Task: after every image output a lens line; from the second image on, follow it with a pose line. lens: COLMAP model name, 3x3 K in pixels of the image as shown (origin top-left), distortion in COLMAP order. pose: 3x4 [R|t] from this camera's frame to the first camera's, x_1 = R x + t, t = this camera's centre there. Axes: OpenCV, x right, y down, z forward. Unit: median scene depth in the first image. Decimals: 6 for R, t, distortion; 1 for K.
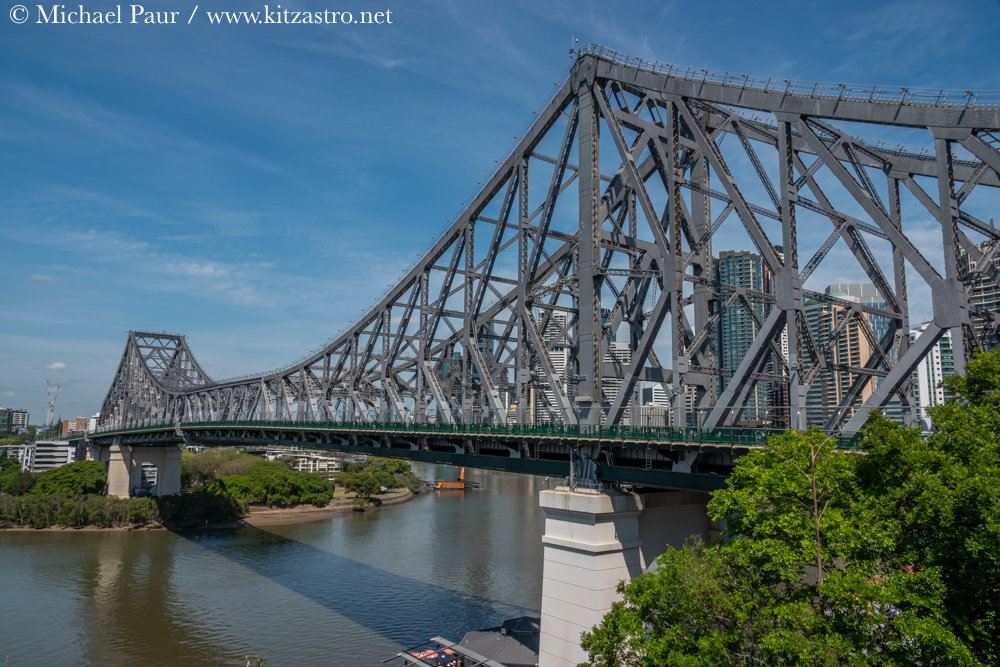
lens RADIAL K [[695.4, 0, 500.0], [0, 695.4, 333.5], [0, 0, 1]] dist [0.000773, 0.000013]
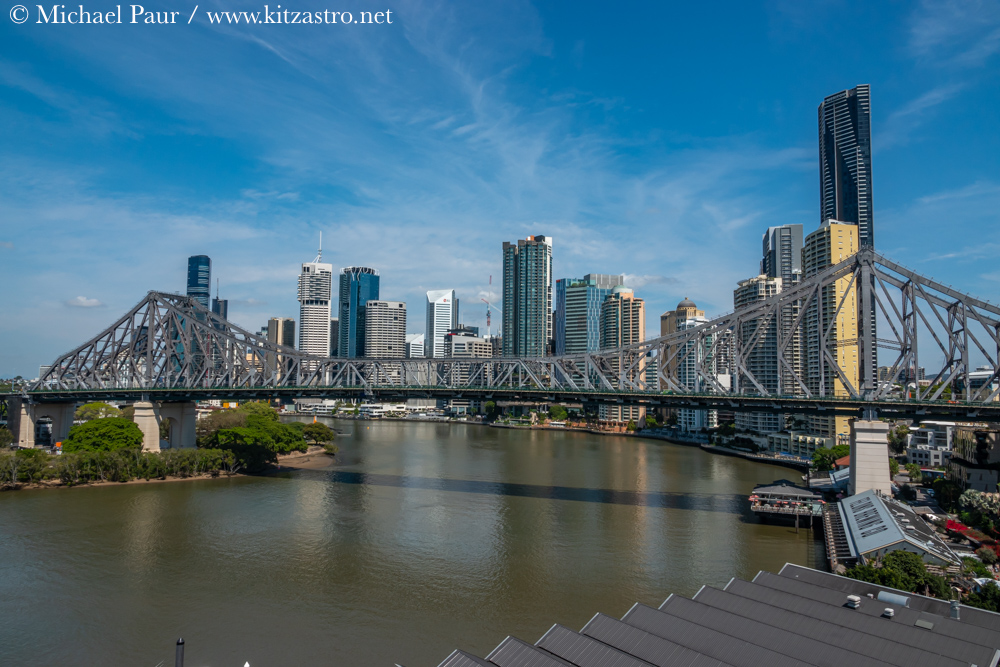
lens RADIAL K [[695.4, 0, 500.0], [0, 695.4, 333.5], [0, 0, 1]] dist [0.000773, 0.000013]
pose [[0.873139, 0.035041, 0.486210, -0.590945], [-0.072646, 0.995629, 0.058704, -0.040296], [-0.482027, -0.086578, 0.871868, -0.151084]]
